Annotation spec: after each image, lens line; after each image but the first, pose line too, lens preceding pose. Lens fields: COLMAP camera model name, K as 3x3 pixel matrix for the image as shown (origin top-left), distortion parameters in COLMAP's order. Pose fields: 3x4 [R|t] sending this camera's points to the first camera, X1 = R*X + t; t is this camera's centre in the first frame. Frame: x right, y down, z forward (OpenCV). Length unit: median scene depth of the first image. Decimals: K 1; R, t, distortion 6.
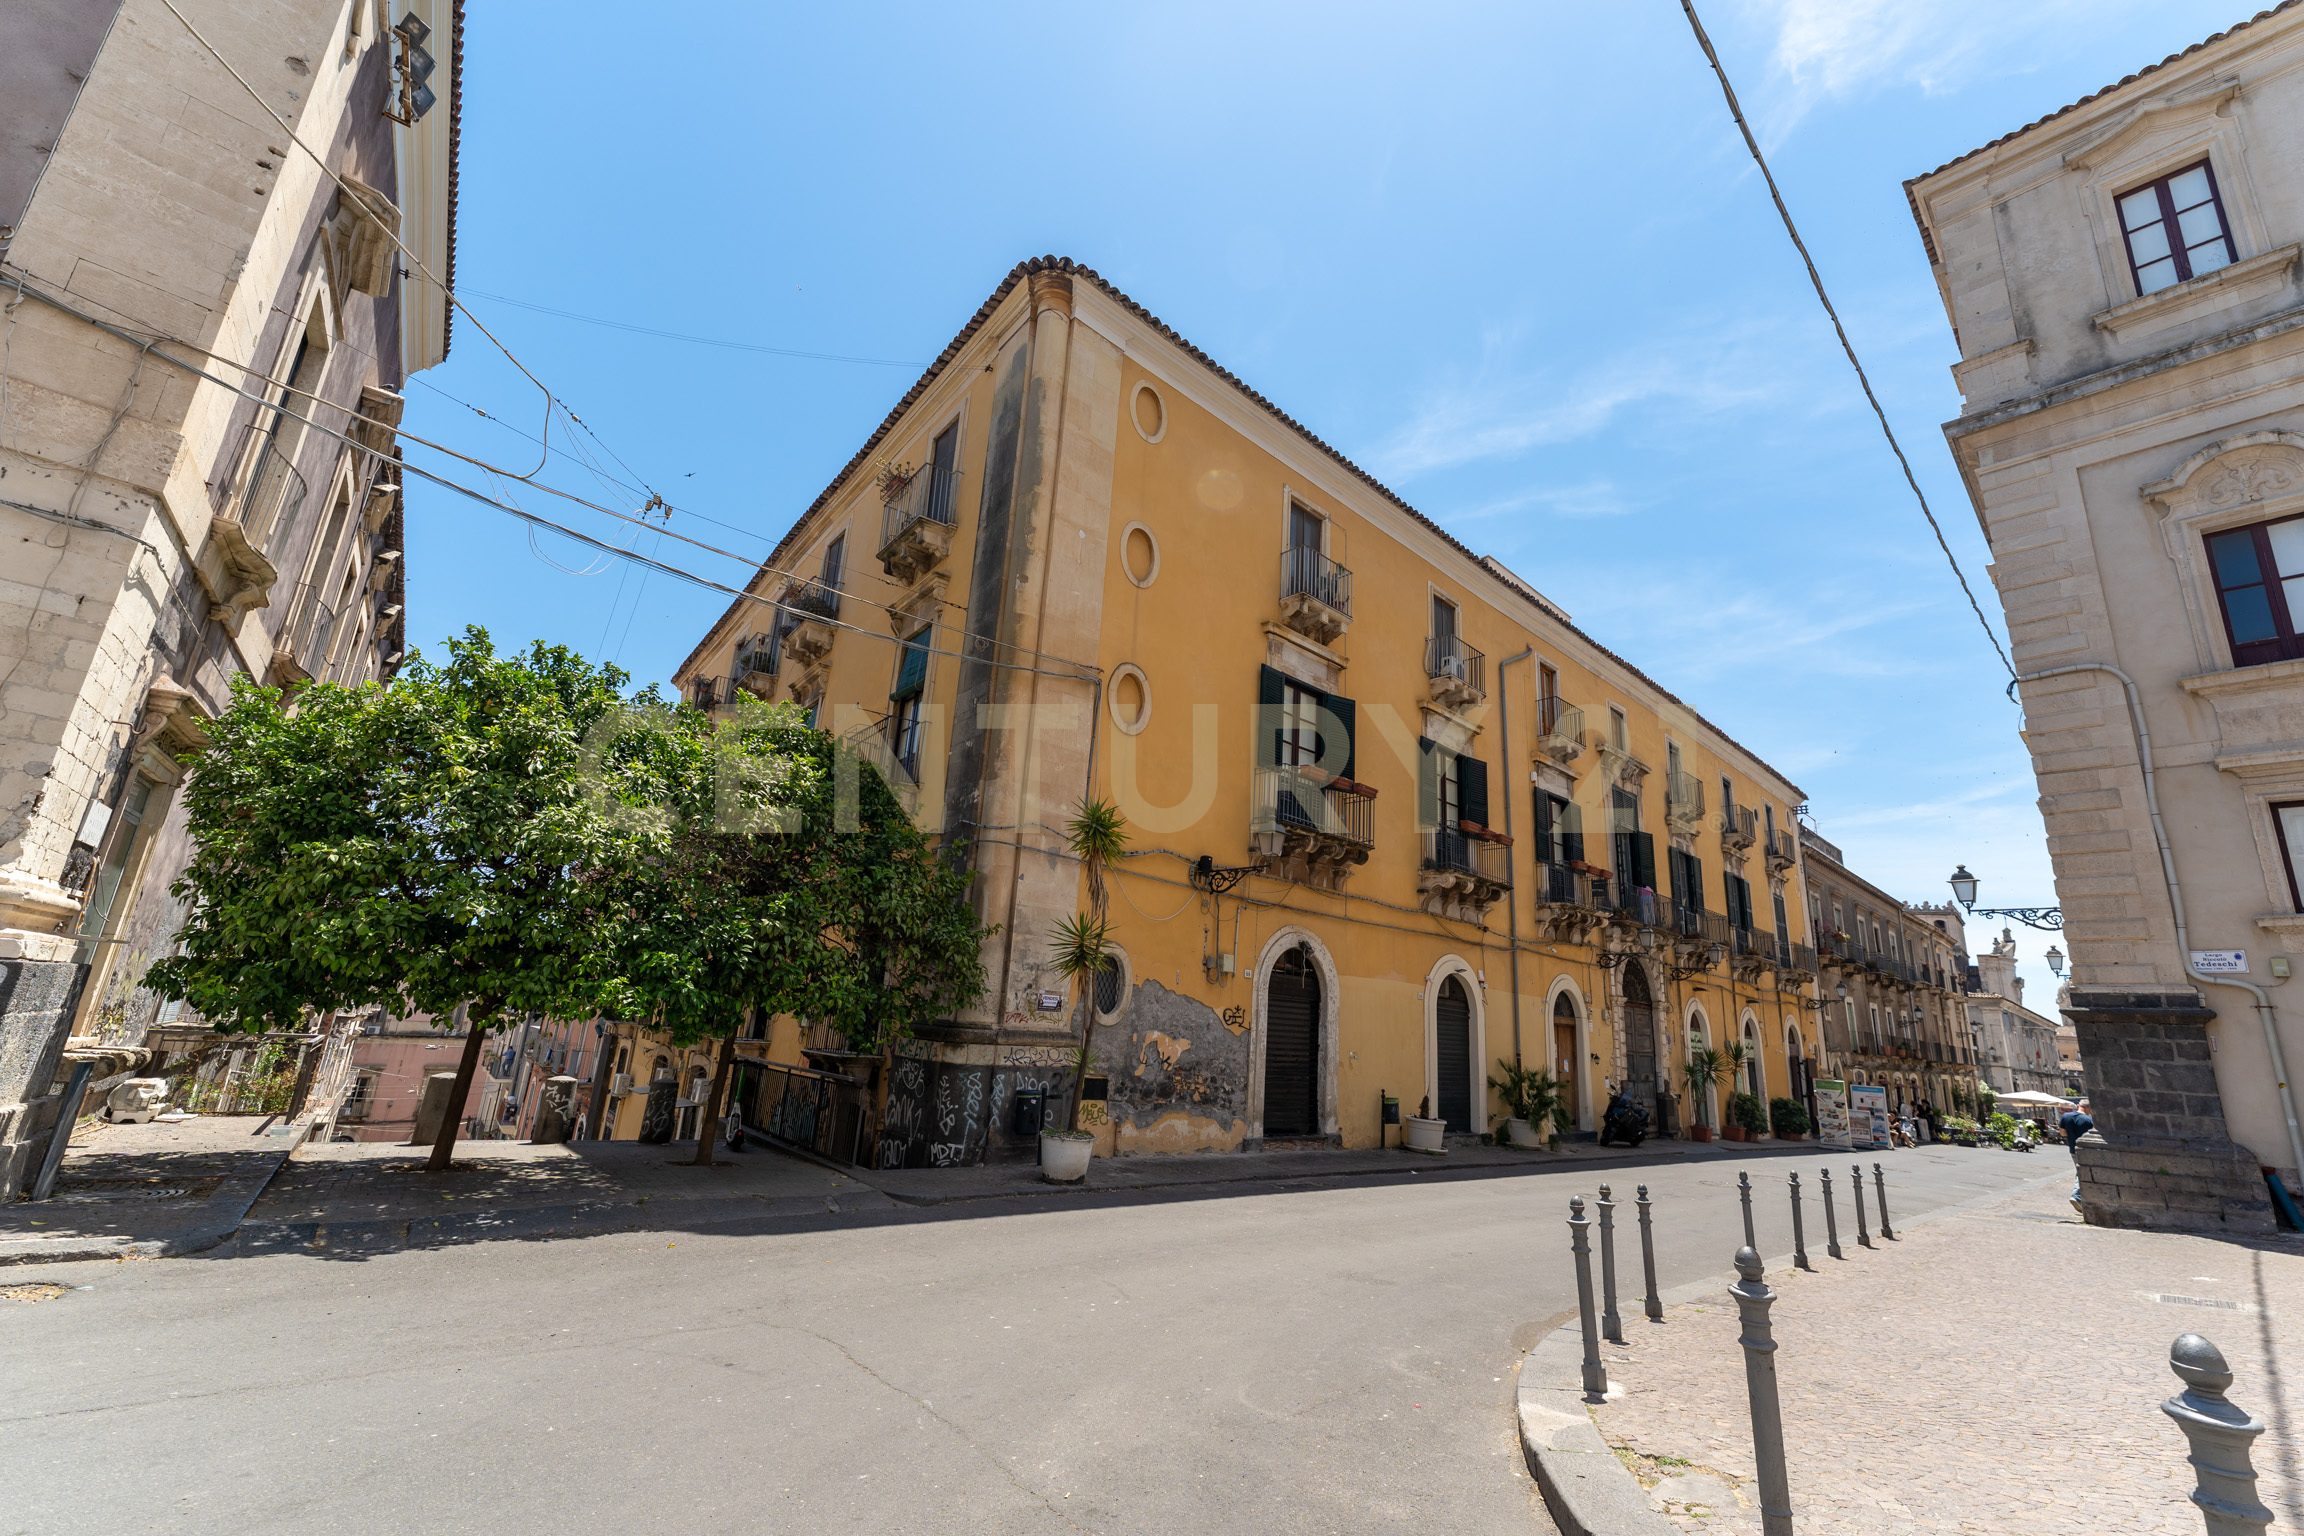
lens RADIAL K [[946.2, 0, 1149.8], [0, 946.2, 768.8], [0, 0, 1]] dist [0.000569, -0.000041]
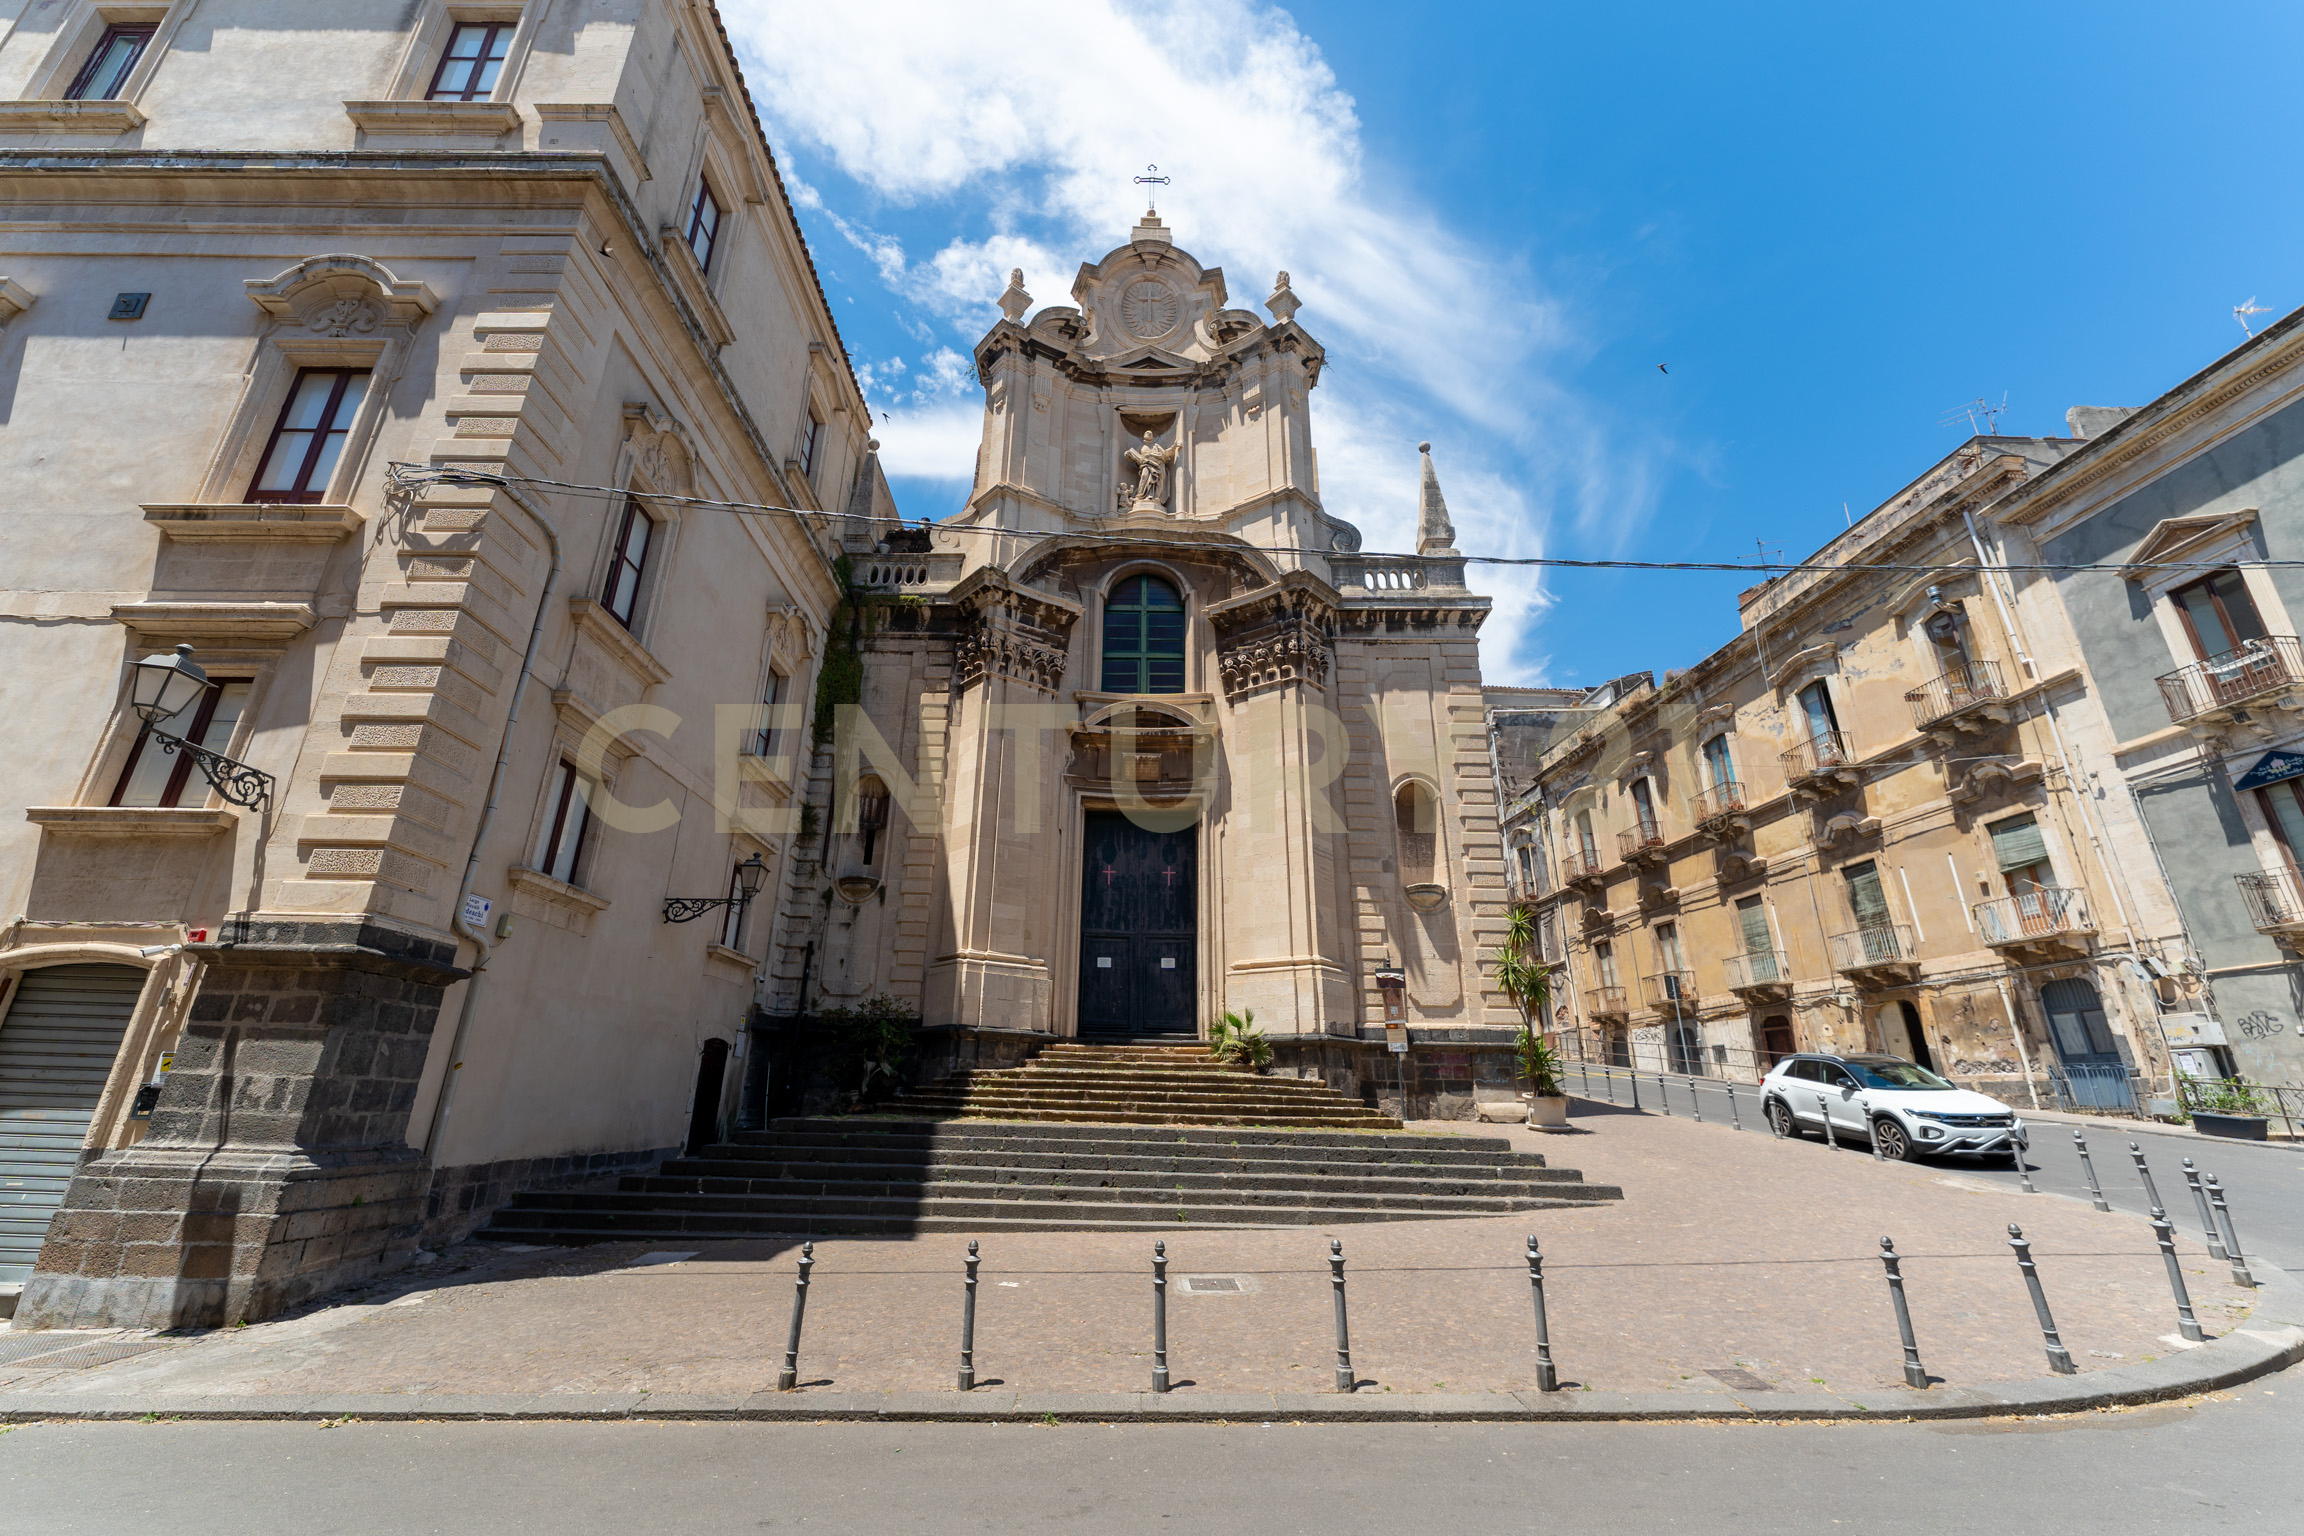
lens RADIAL K [[946.2, 0, 1151.8], [0, 946.2, 765.6], [0, 0, 1]] dist [0.000569, -0.000041]
pose [[-0.722979, 0.178203, 0.667492, 0.177607], [-0.235238, 0.844932, -0.480368, 0.345061], [-0.649588, -0.504315, -0.568948, 1.132923]]
